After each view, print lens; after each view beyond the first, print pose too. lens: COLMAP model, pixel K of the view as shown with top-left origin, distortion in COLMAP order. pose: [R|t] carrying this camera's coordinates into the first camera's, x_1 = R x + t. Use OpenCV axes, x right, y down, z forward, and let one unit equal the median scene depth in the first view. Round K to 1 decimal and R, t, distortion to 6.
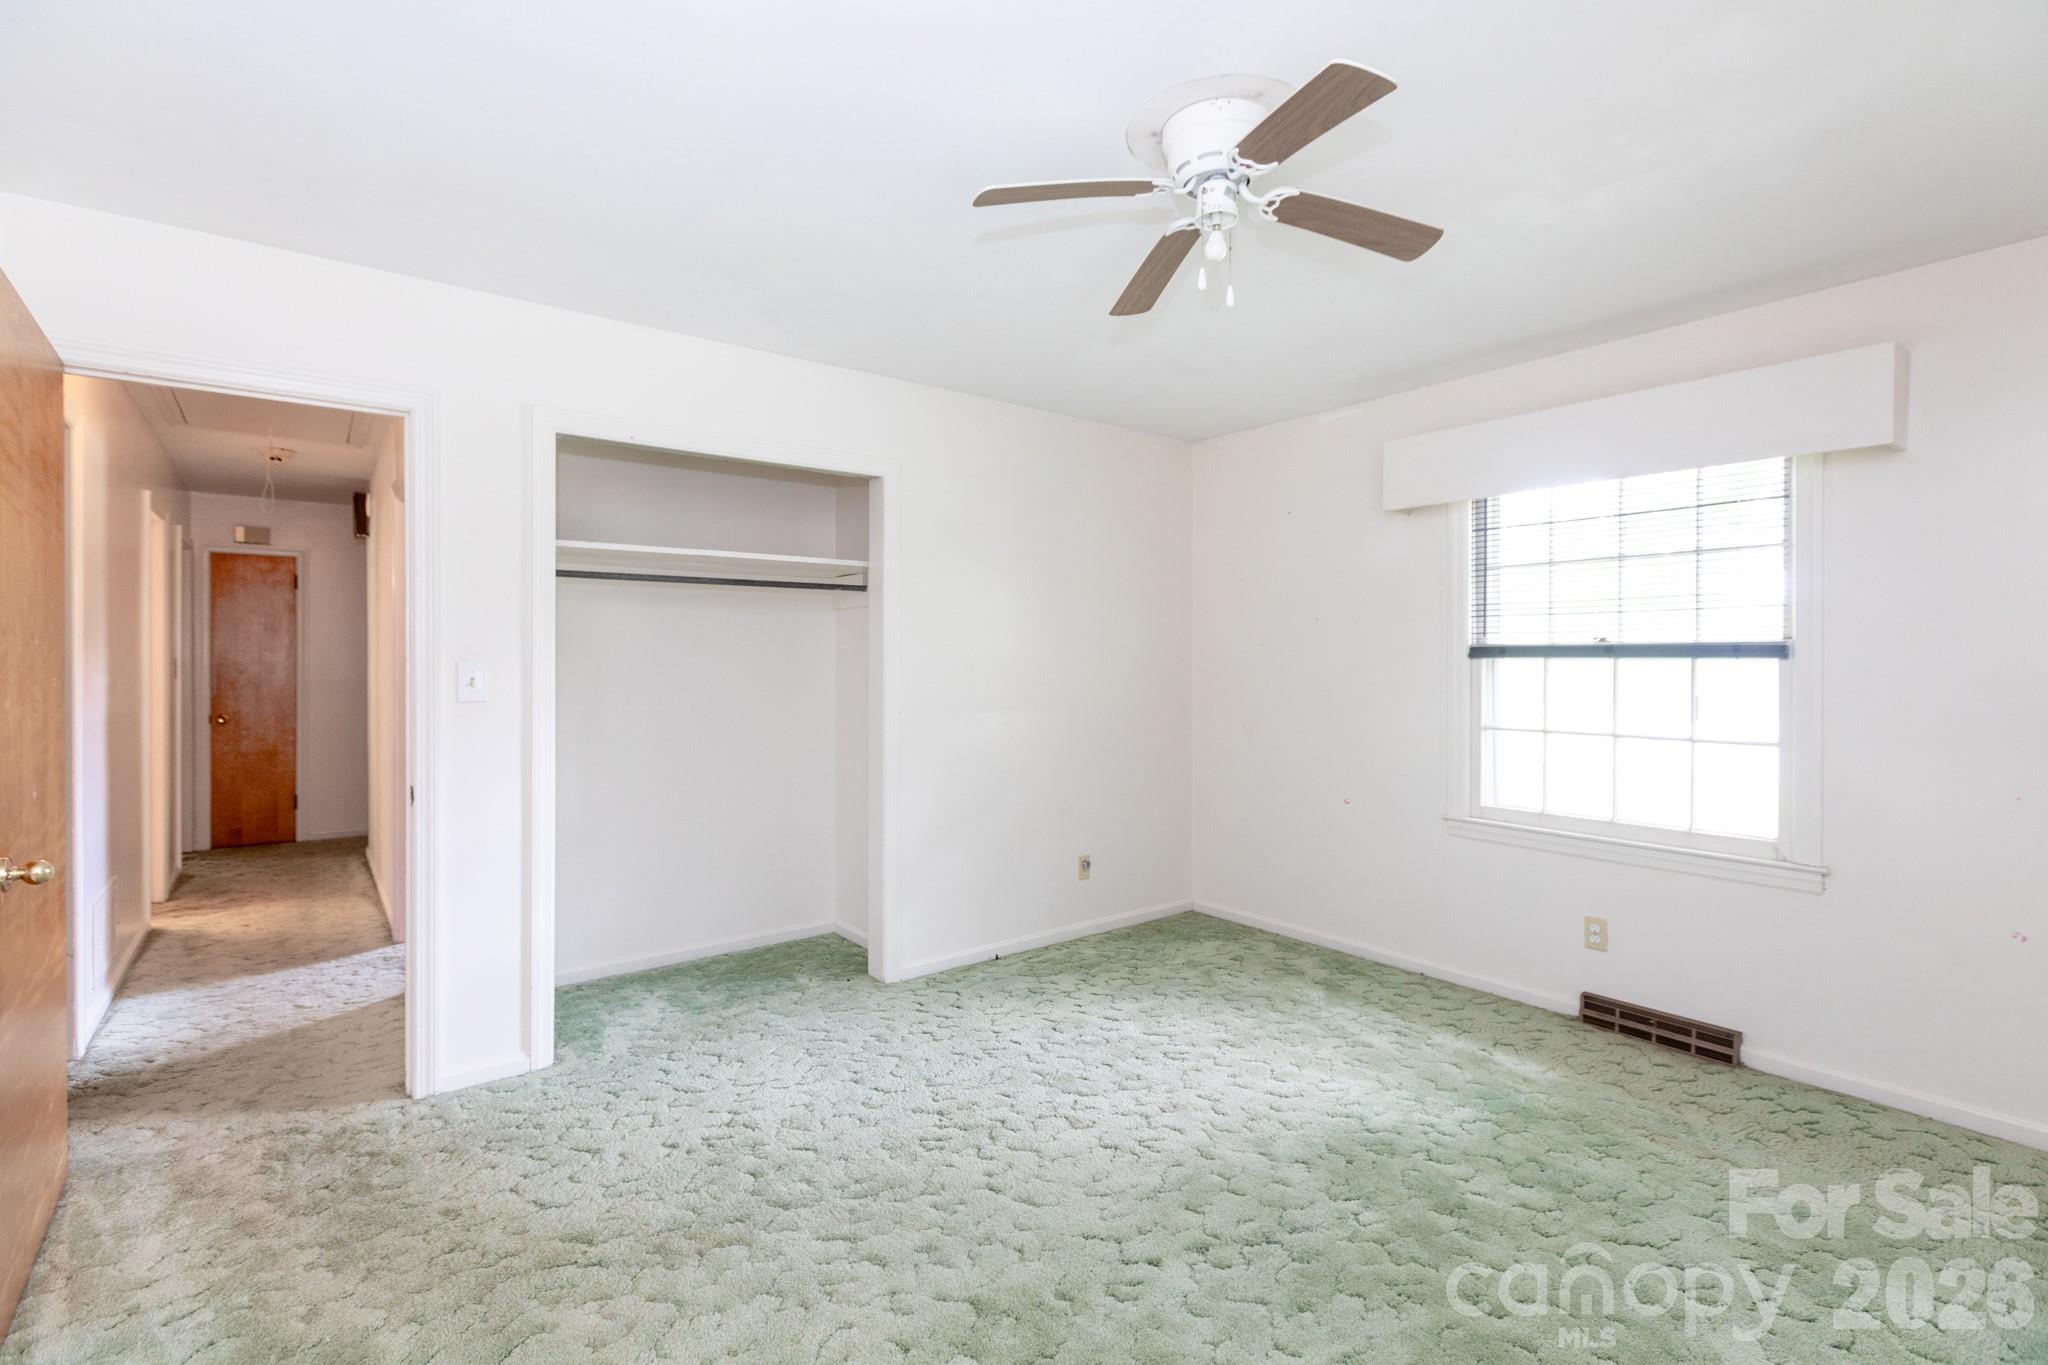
lens RADIAL K [[928.2, 0, 1015.8], [0, 928.2, 674.3], [0, 0, 1]] dist [-0.000157, -0.000115]
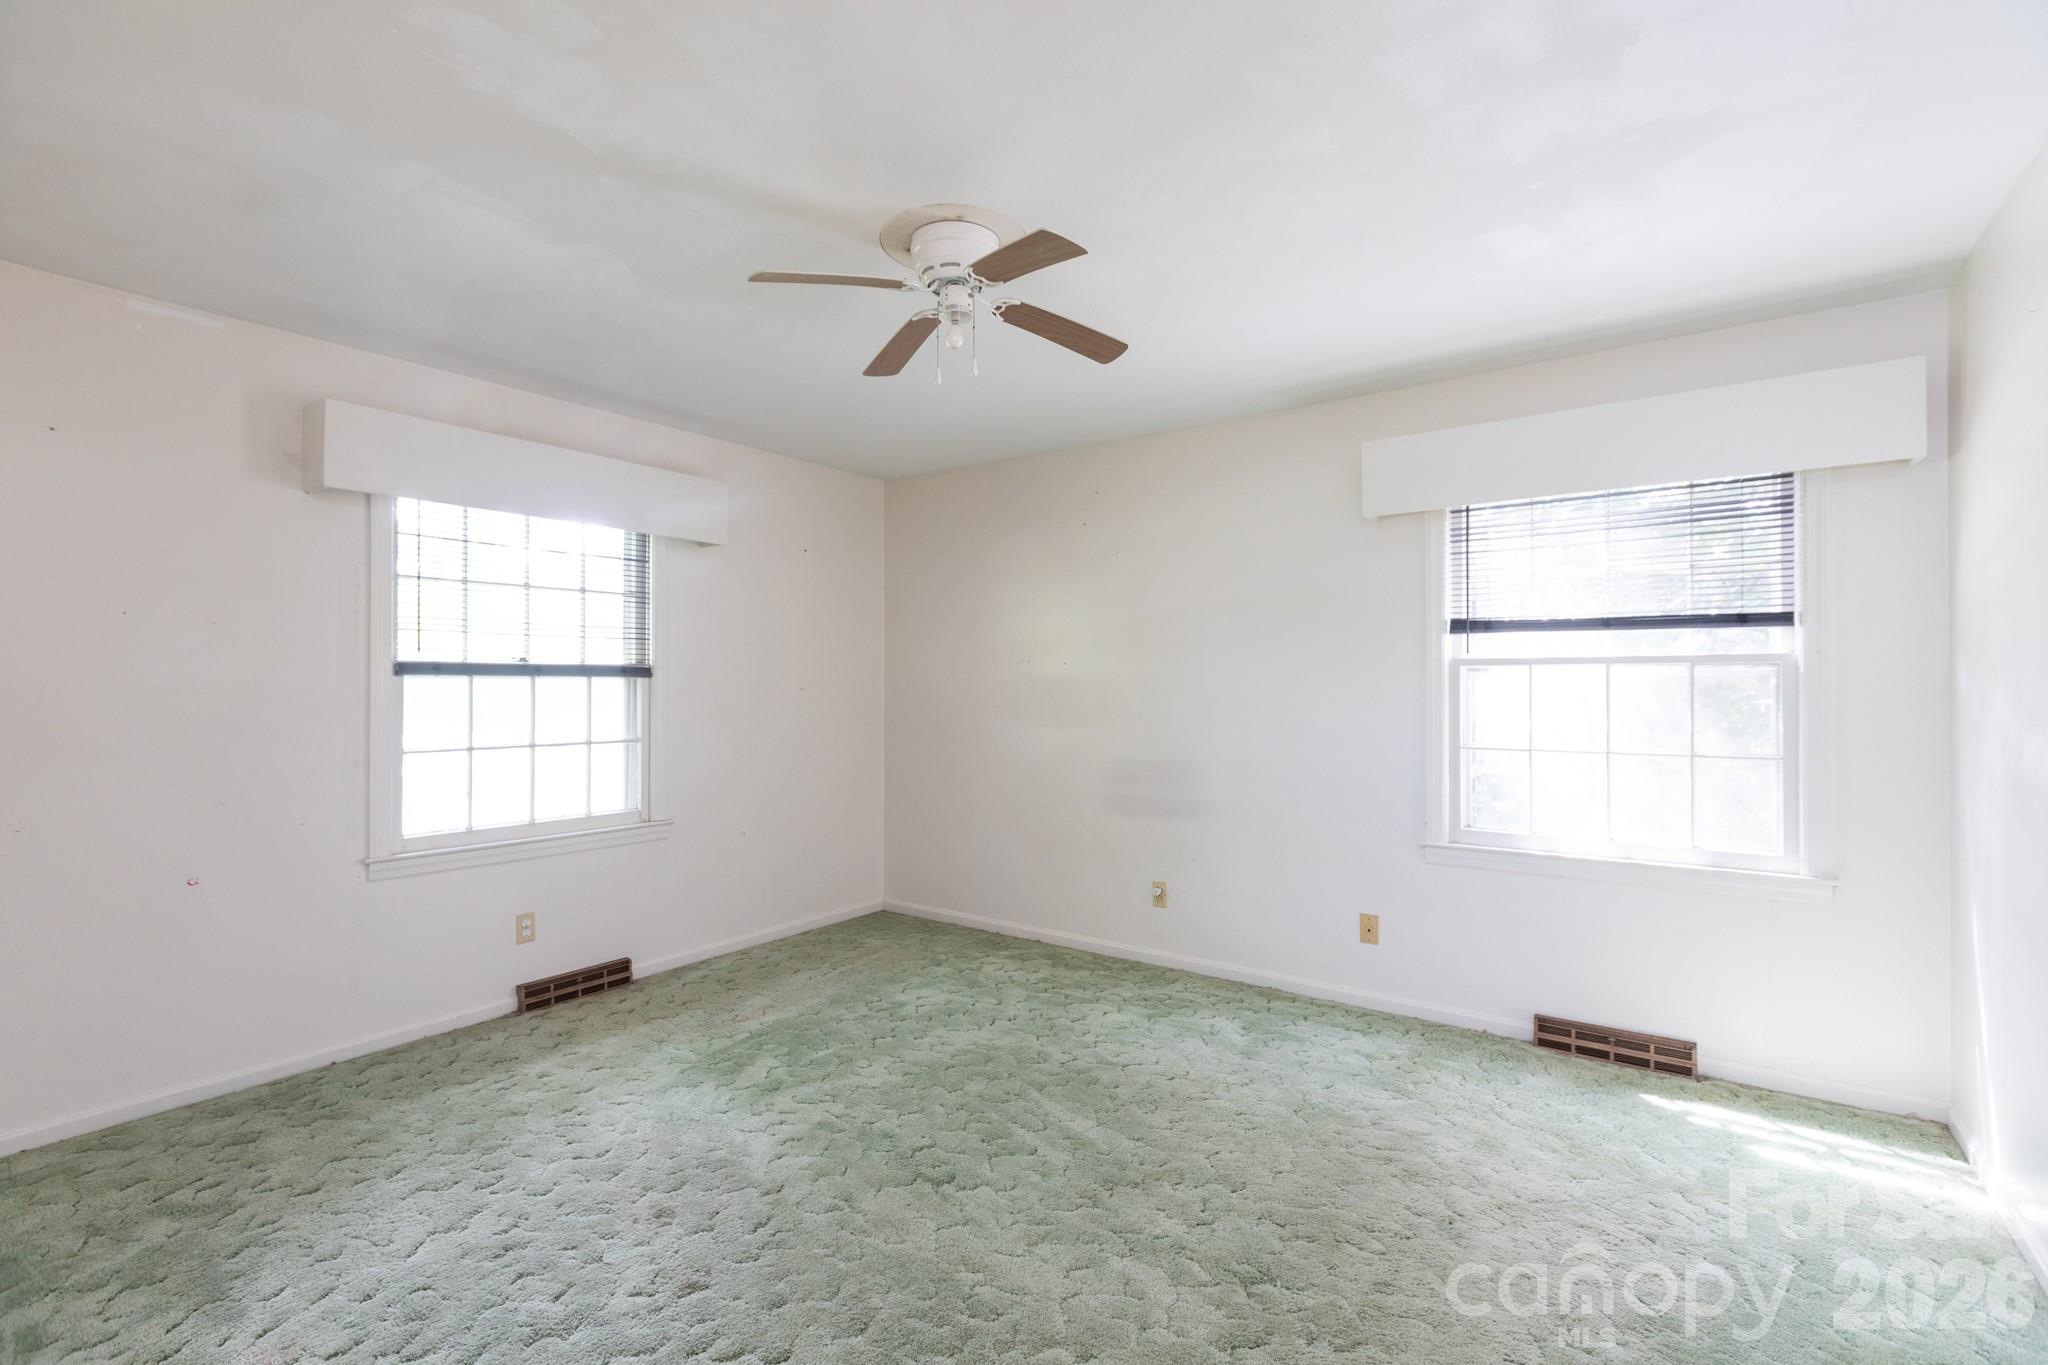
lens RADIAL K [[928.2, 0, 1012.0], [0, 928.2, 676.8], [0, 0, 1]] dist [-0.000157, -0.000115]
pose [[-0.288570, 0.001508, 0.957458, -0.594220], [0.008797, 0.999961, 0.001077, -0.013097], [-0.957418, 0.008734, -0.288572, 0.767889]]
